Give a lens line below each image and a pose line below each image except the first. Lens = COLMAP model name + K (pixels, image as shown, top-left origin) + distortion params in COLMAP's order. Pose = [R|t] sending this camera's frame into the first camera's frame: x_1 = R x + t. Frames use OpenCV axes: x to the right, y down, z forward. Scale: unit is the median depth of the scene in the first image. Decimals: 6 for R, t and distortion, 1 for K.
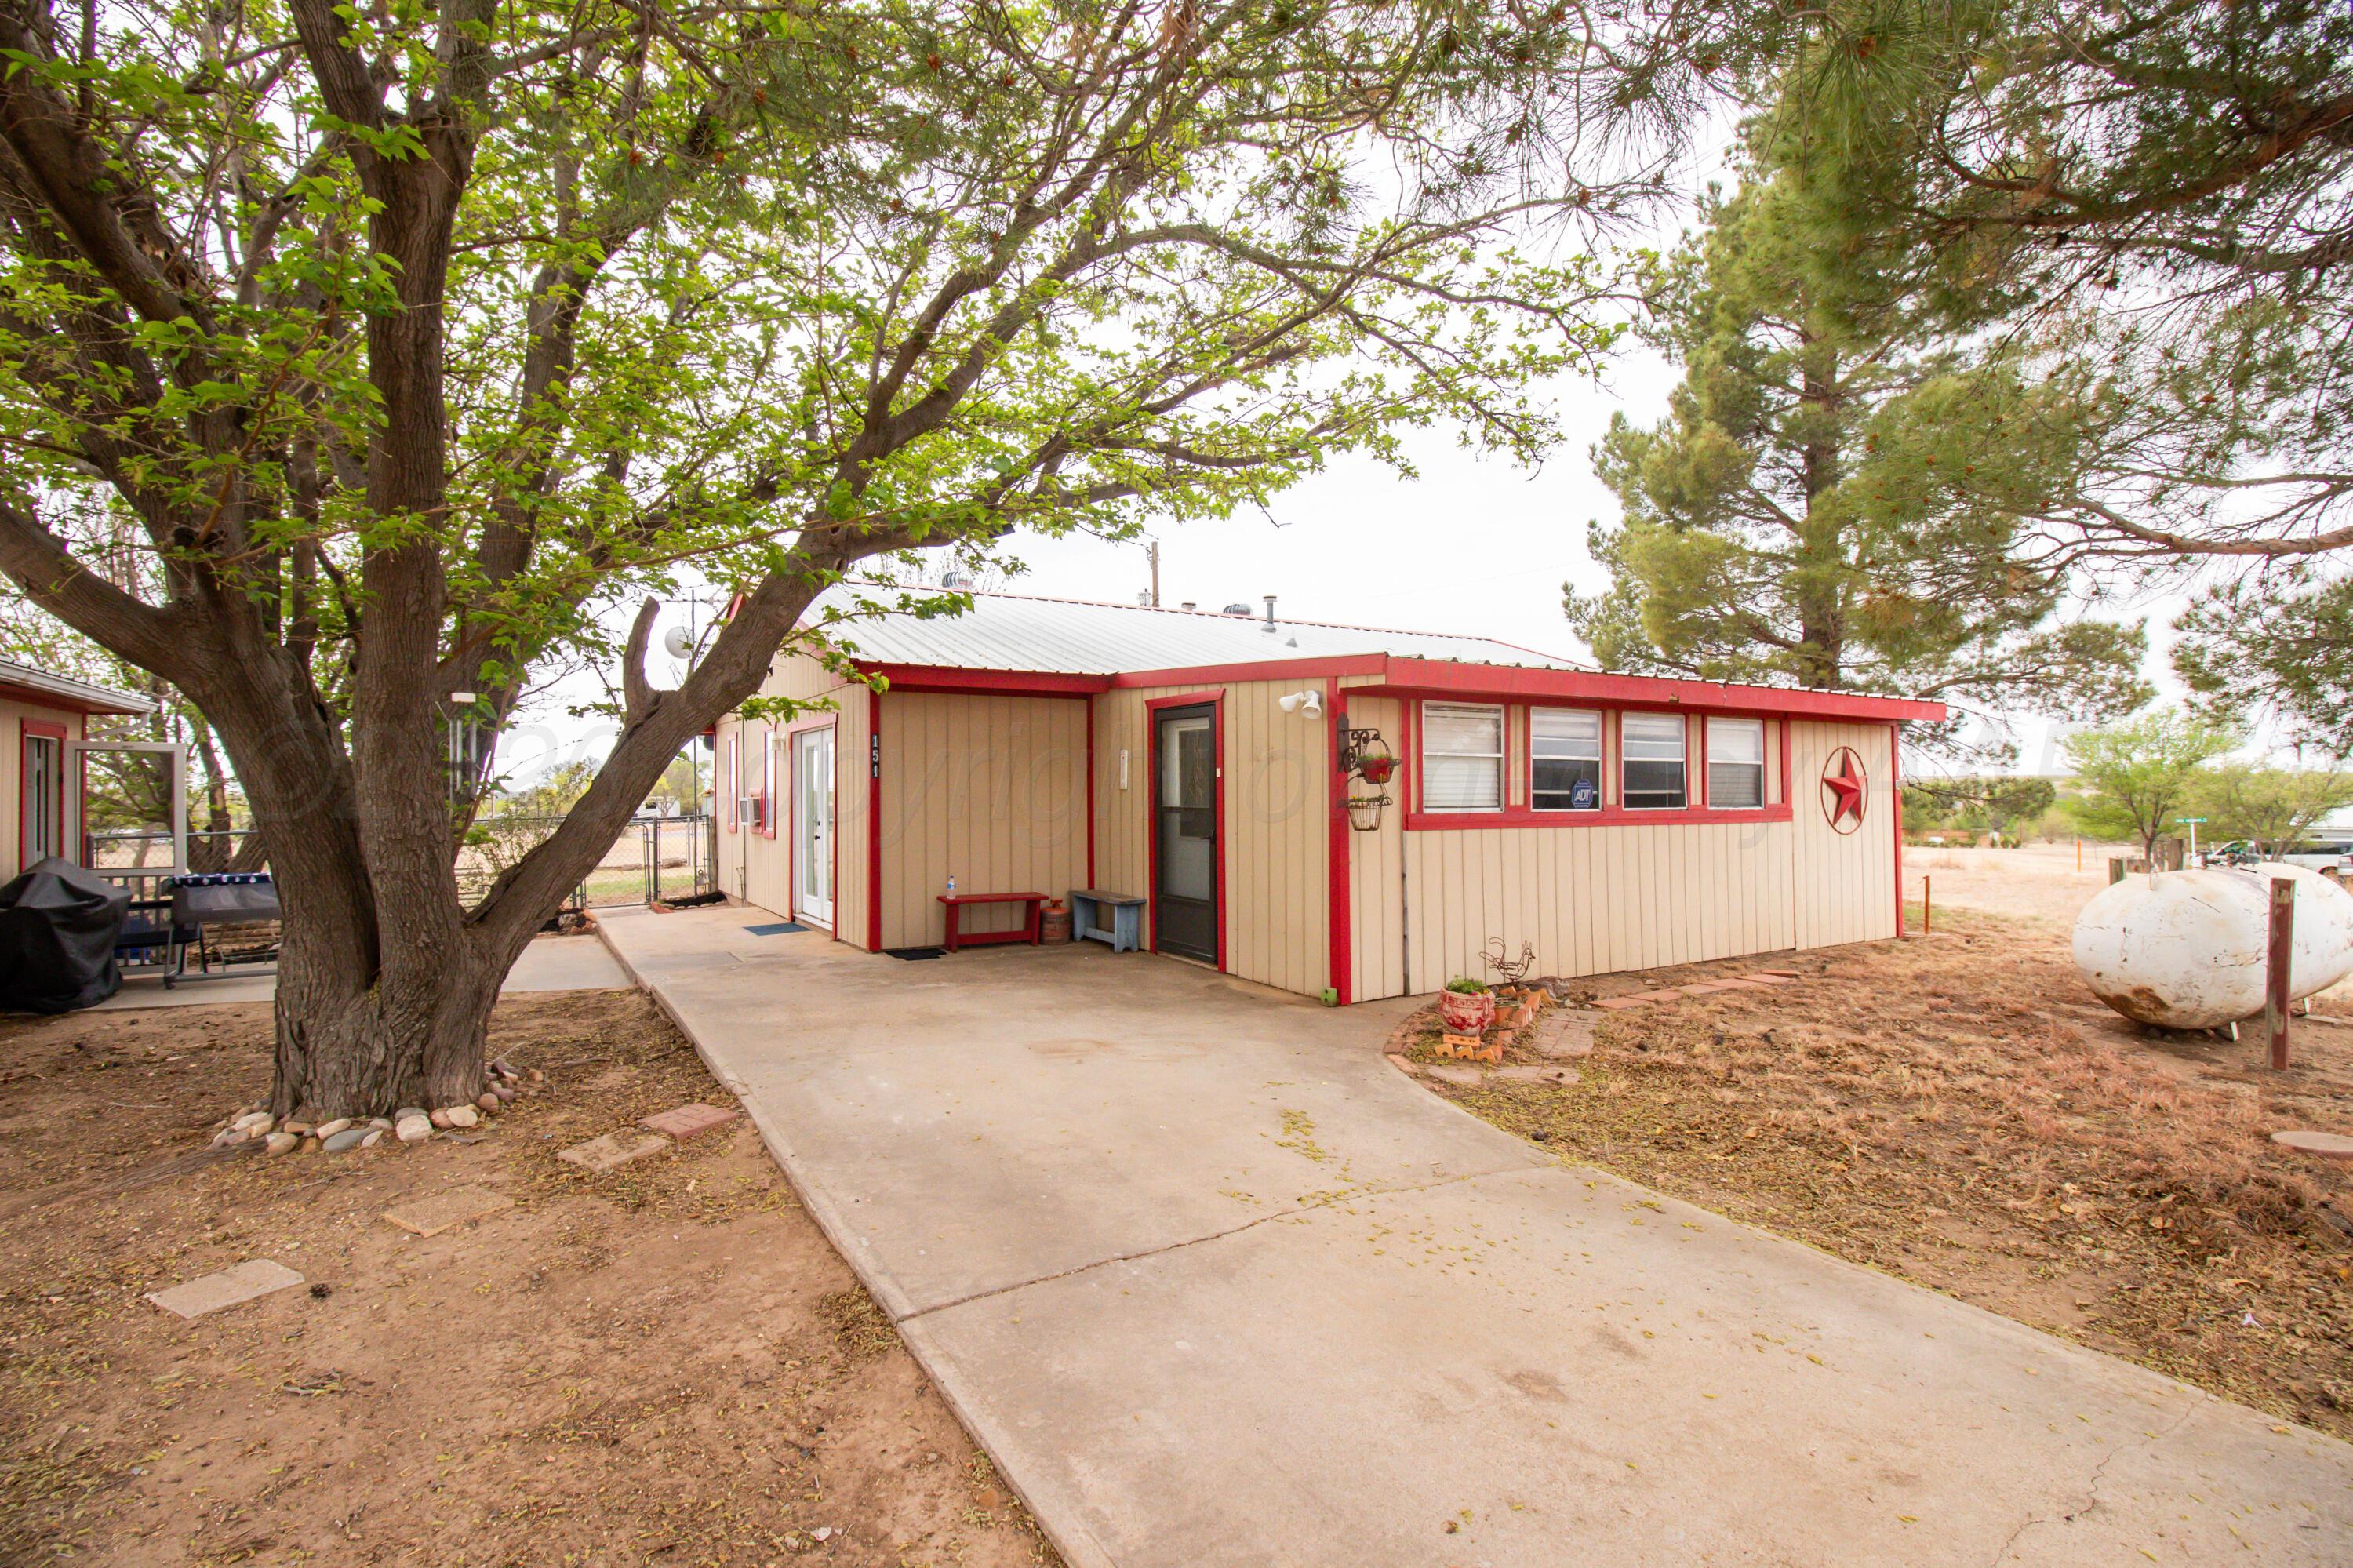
lens RADIAL K [[1117.7, 0, 1179.2], [0, 1117.7, 784.1], [0, 0, 1]] dist [-0.004752, -0.000236]
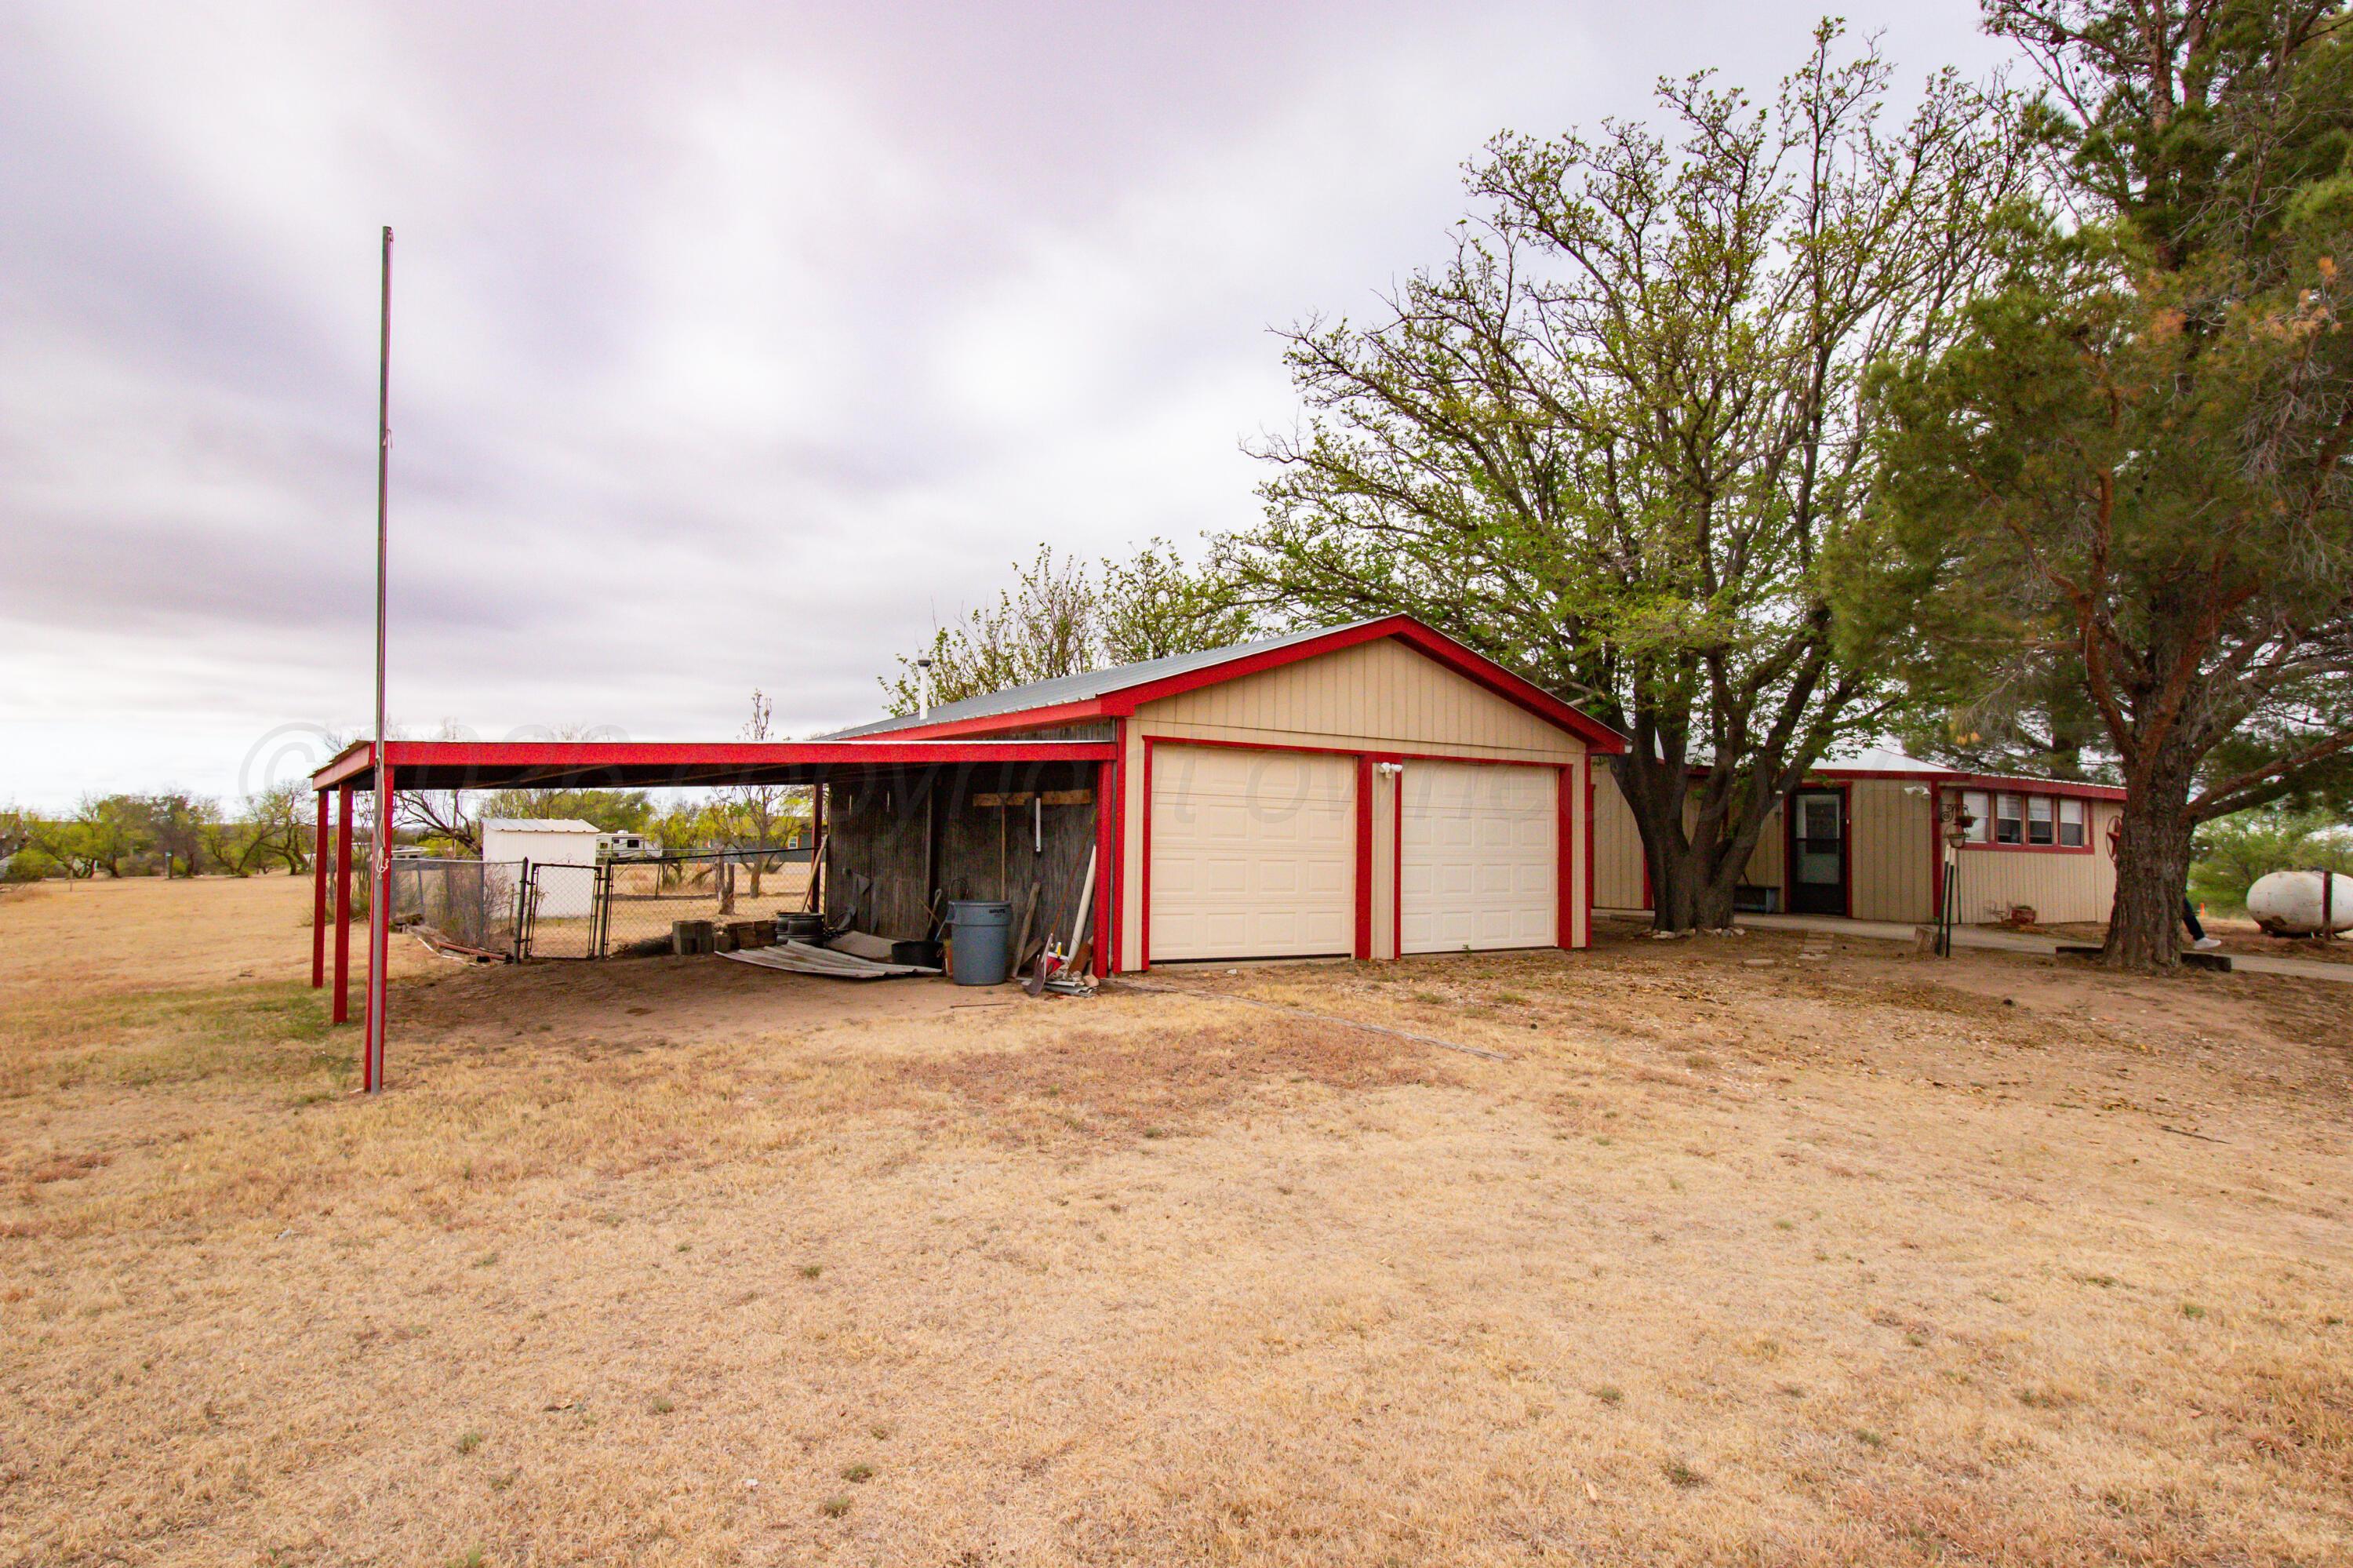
lens RADIAL K [[1417.7, 0, 1175.6], [0, 1417.7, 786.9], [0, 0, 1]] dist [0.002499, 0.000660]
pose [[0.997526, 0.026244, 0.065215, -1.267561], [-0.023956, 0.999078, -0.035622, 0.045249], [-0.066090, 0.033972, 0.997235, -1.413476]]
